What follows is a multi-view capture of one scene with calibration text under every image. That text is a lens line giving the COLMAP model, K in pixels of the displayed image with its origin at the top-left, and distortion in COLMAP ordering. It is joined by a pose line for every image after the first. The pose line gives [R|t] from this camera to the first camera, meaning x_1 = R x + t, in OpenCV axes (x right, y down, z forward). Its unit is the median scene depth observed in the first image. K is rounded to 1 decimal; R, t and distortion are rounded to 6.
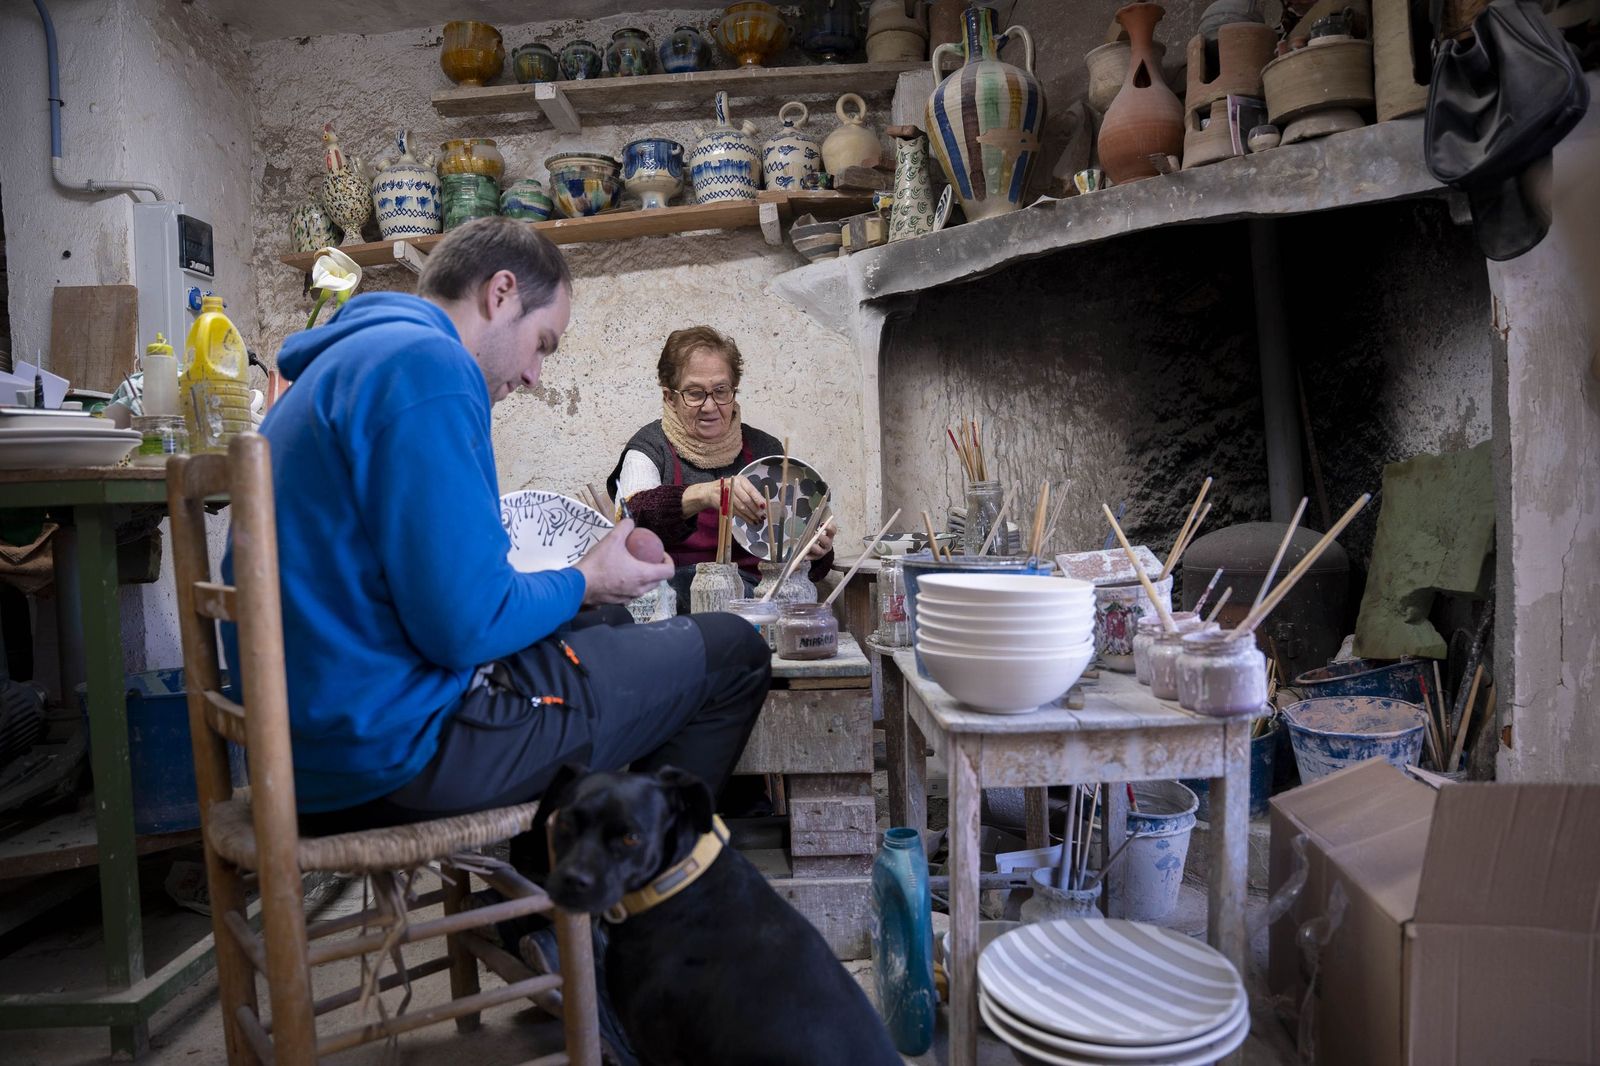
lens RADIAL K [[1097.7, 0, 800.0], [0, 1097.7, 533.0], [0, 0, 1]] dist [-0.145725, 0.113362]
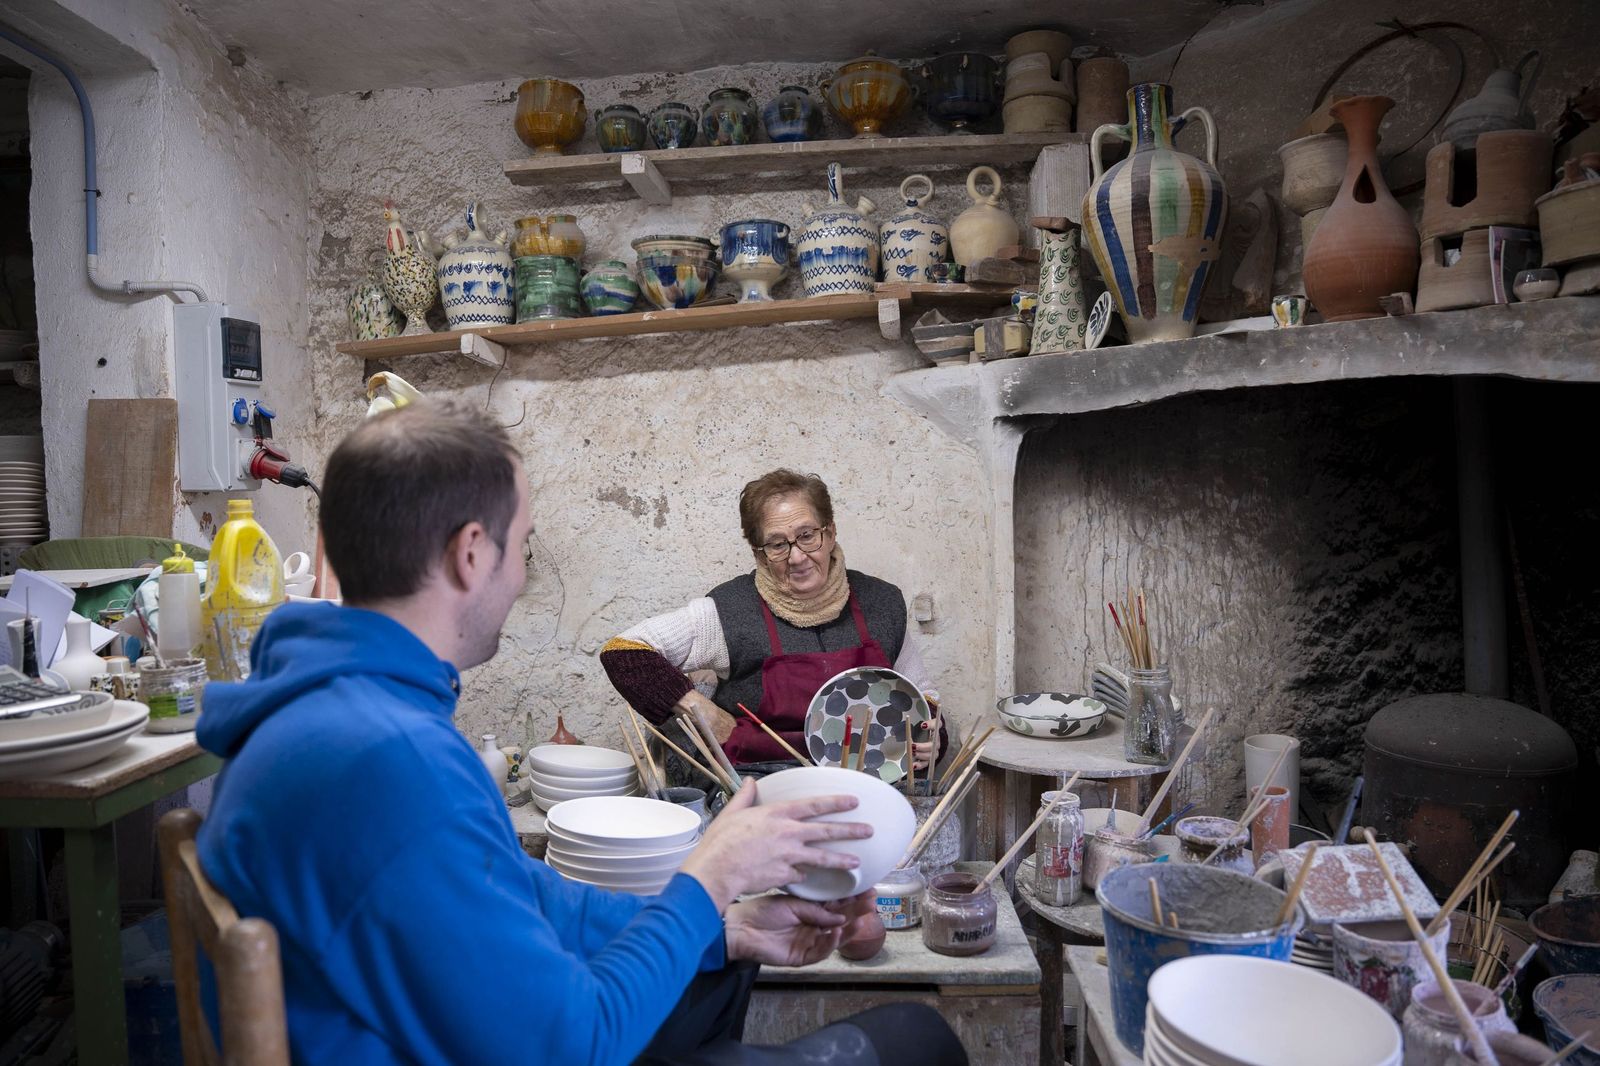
lens RADIAL K [[1097.7, 0, 800.0], [0, 1097.7, 533.0], [0, 0, 1]] dist [-0.145725, 0.113362]
pose [[0.998073, 0.018190, -0.059316, -0.044136], [-0.016879, 0.999603, 0.022538, -0.133208], [0.059703, -0.021494, 0.997985, 0.121759]]
